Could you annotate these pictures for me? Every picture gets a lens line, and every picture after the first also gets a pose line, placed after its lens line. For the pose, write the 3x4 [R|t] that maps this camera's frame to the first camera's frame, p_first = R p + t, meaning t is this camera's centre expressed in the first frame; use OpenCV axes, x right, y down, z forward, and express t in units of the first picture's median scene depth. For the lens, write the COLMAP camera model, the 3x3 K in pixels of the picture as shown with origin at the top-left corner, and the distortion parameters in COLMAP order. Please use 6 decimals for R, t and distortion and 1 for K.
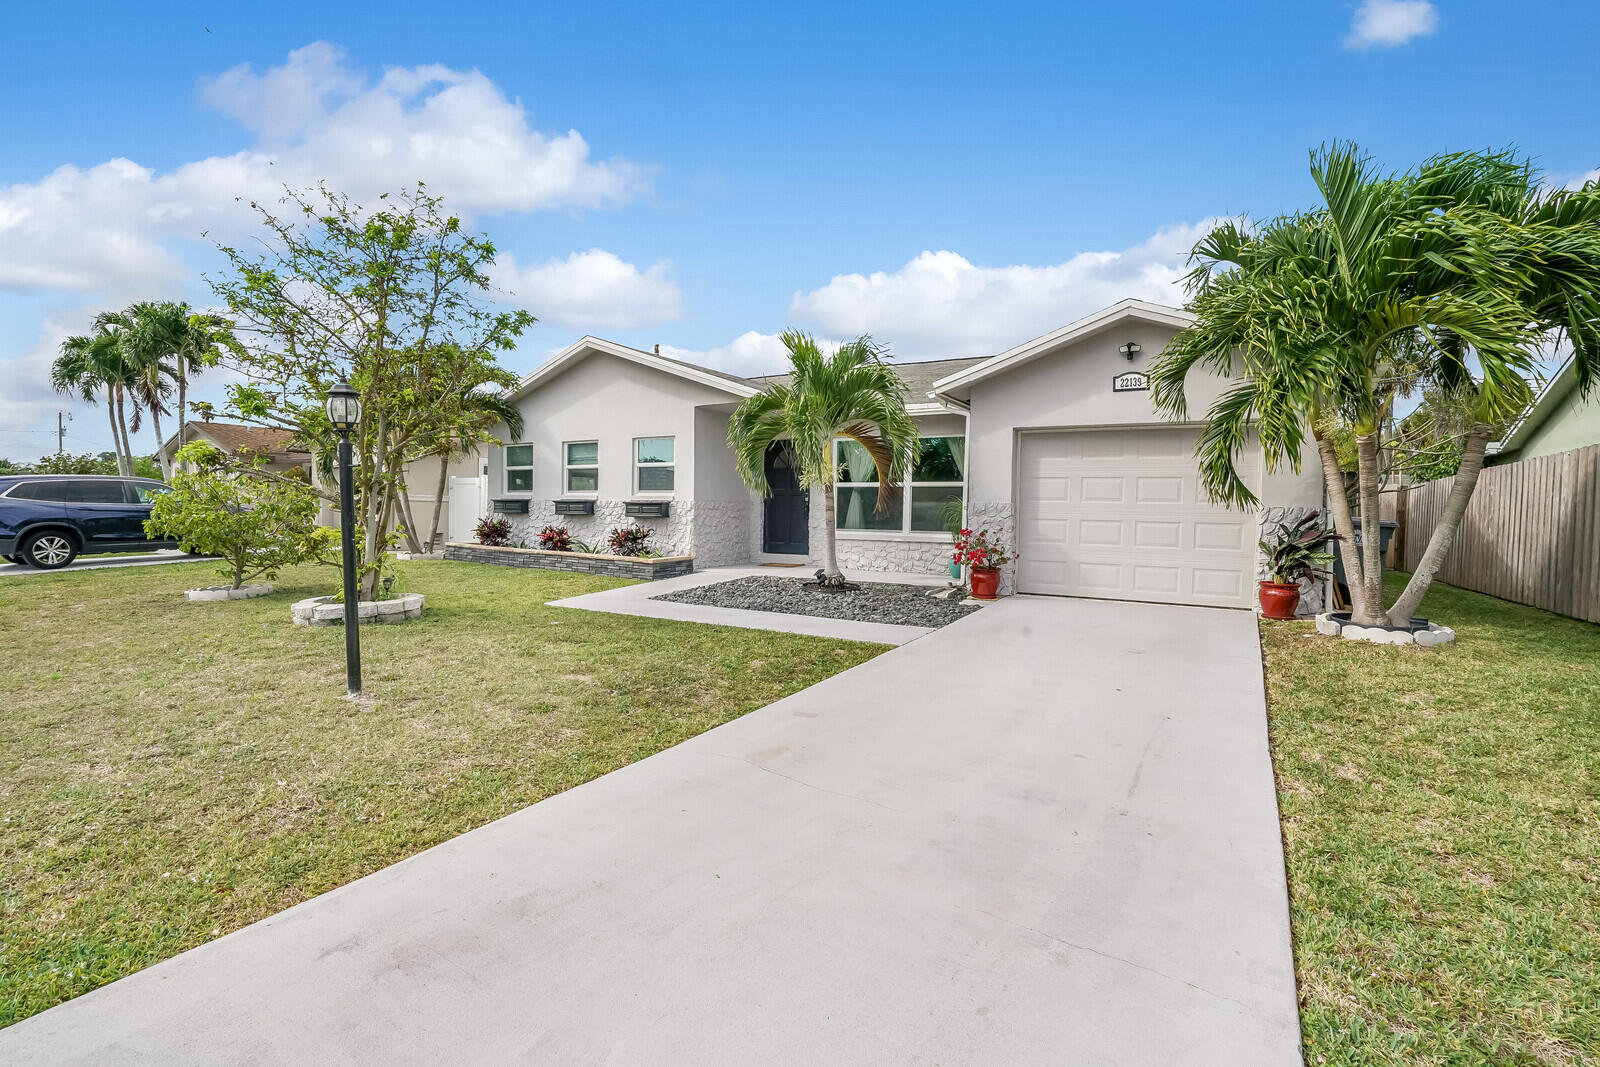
lens RADIAL K [[740.7, 0, 800.0], [0, 740.7, 533.5], [0, 0, 1]] dist [-0.047983, 0.000337]
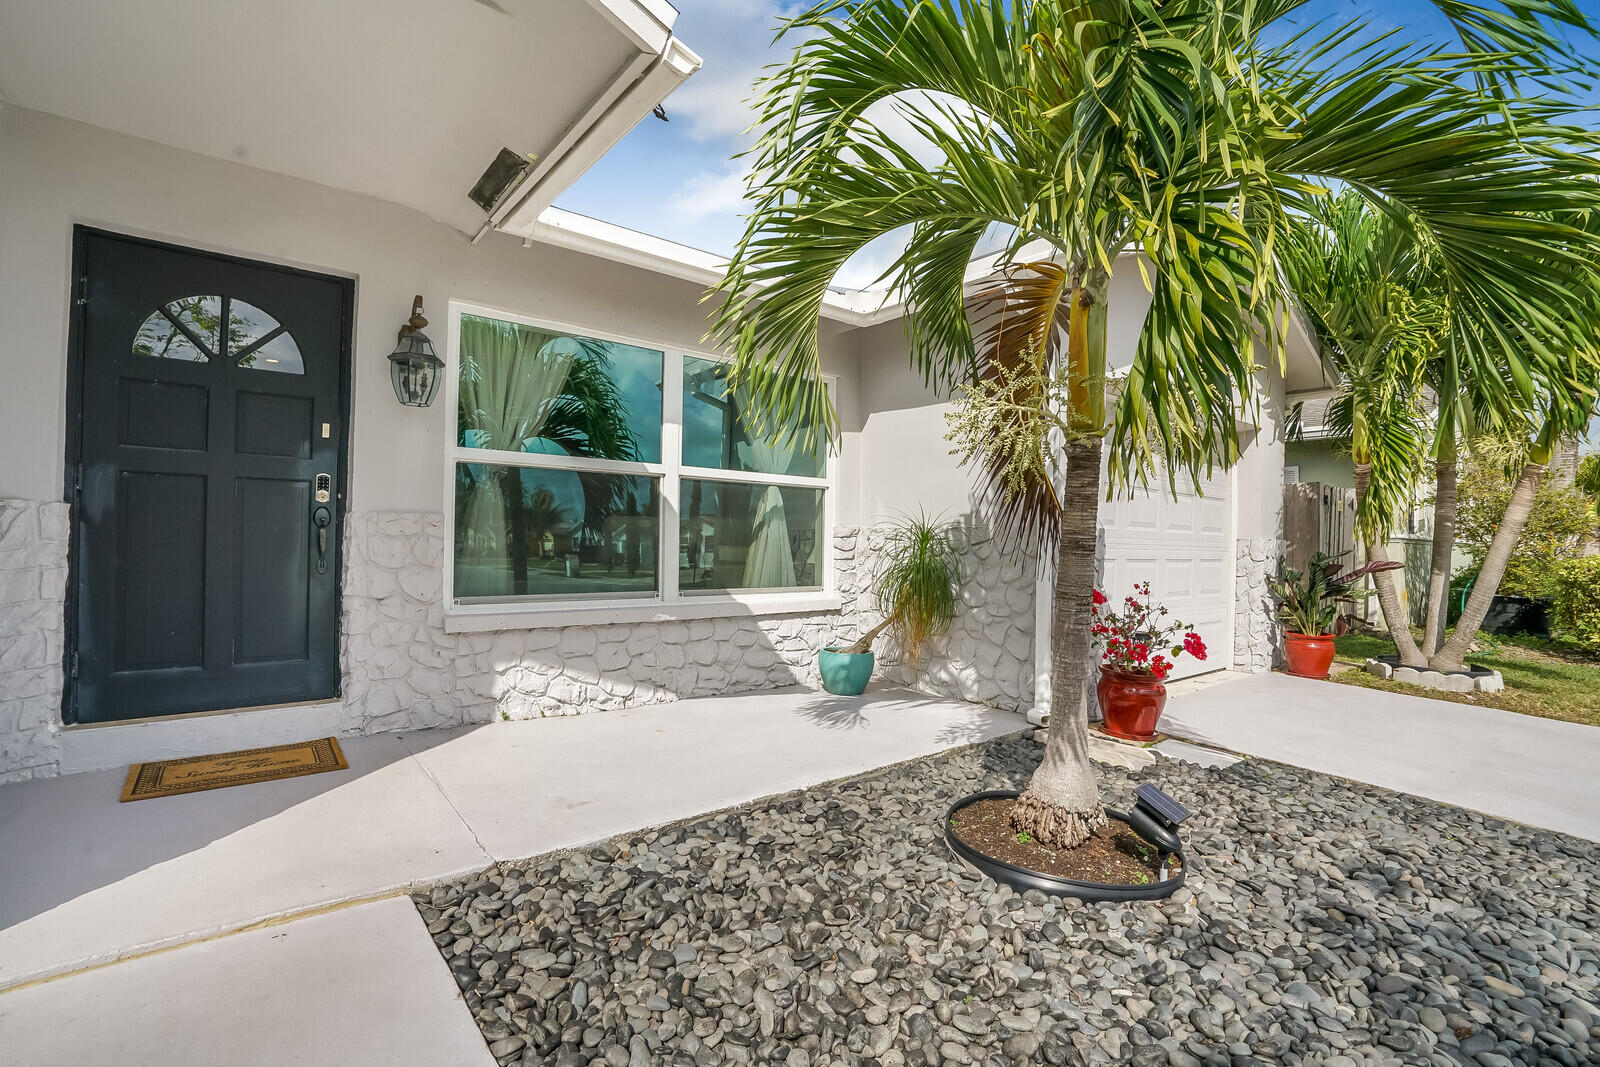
lens RADIAL K [[740.7, 0, 800.0], [0, 740.7, 533.5], [0, 0, 1]] dist [-0.047983, 0.000337]
pose [[0.337052, 0.005365, 0.941471, -0.189752], [0.019615, 0.999727, -0.012719, -0.027236], [-0.941282, 0.022754, 0.336854, 0.780166]]
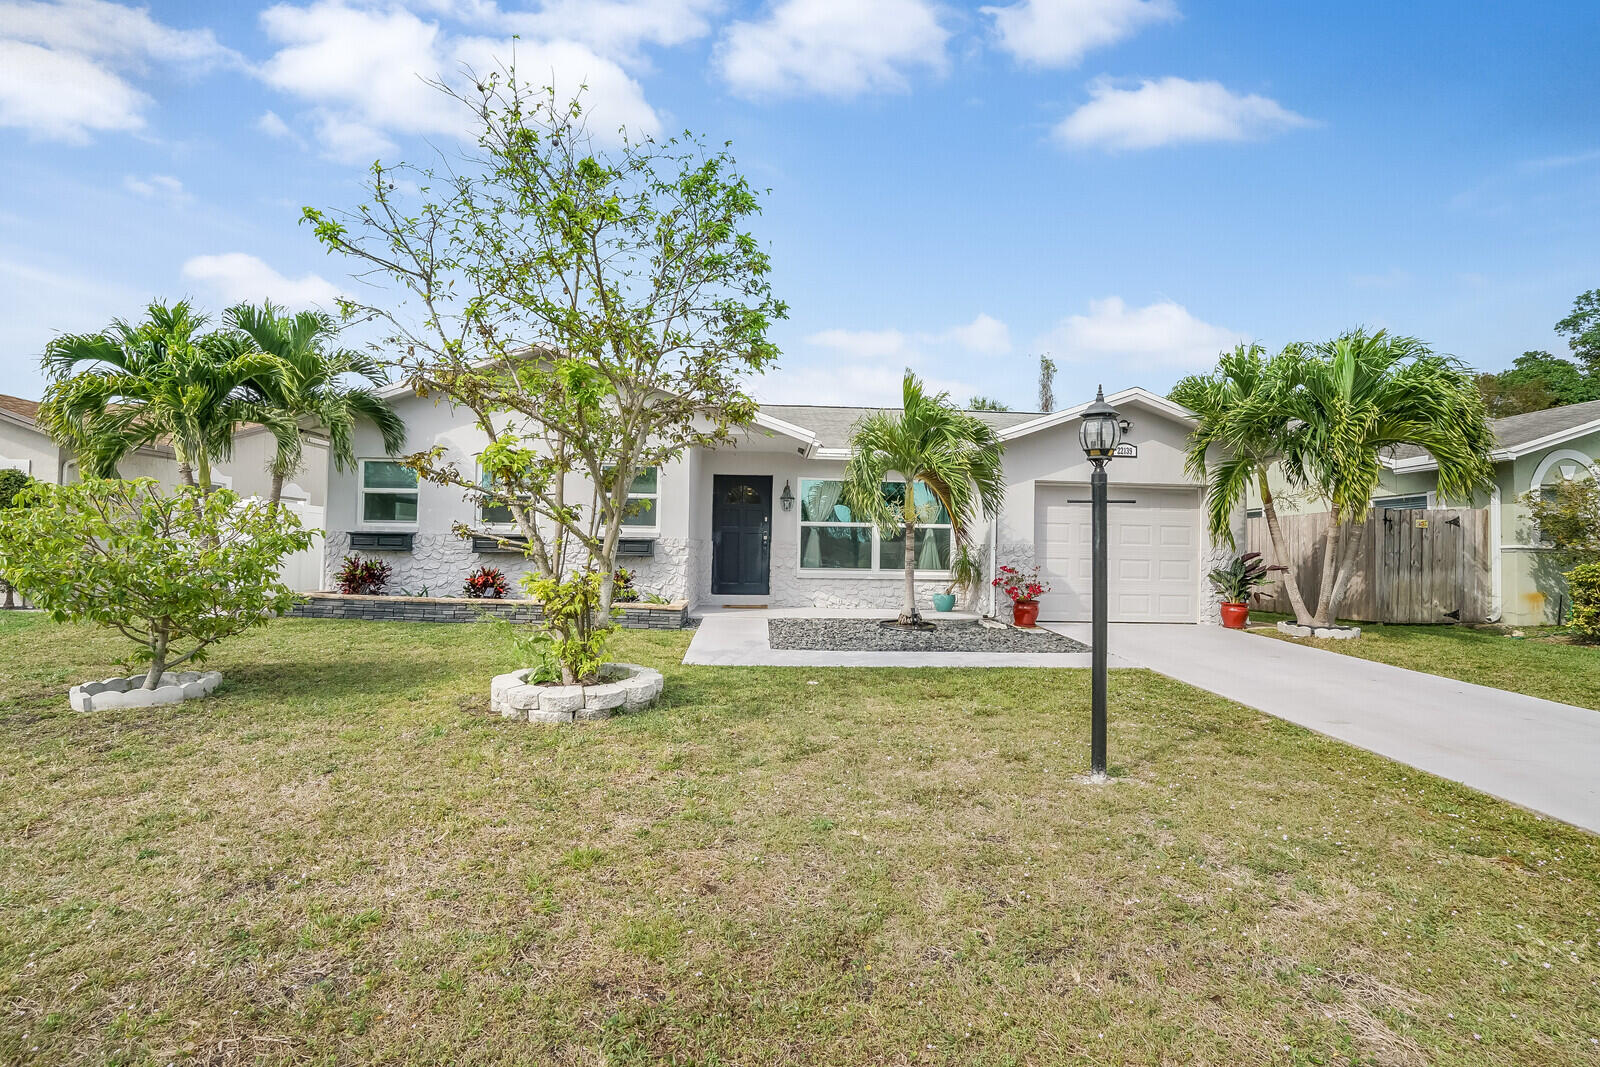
lens RADIAL K [[740.7, 0, 800.0], [0, 740.7, 533.5], [0, 0, 1]] dist [-0.047983, 0.000337]
pose [[0.827992, 0.014630, 0.560550, -0.517738], [0.012794, 0.998906, -0.044969, -0.007938], [-0.560595, 0.044406, 0.826899, 0.183077]]
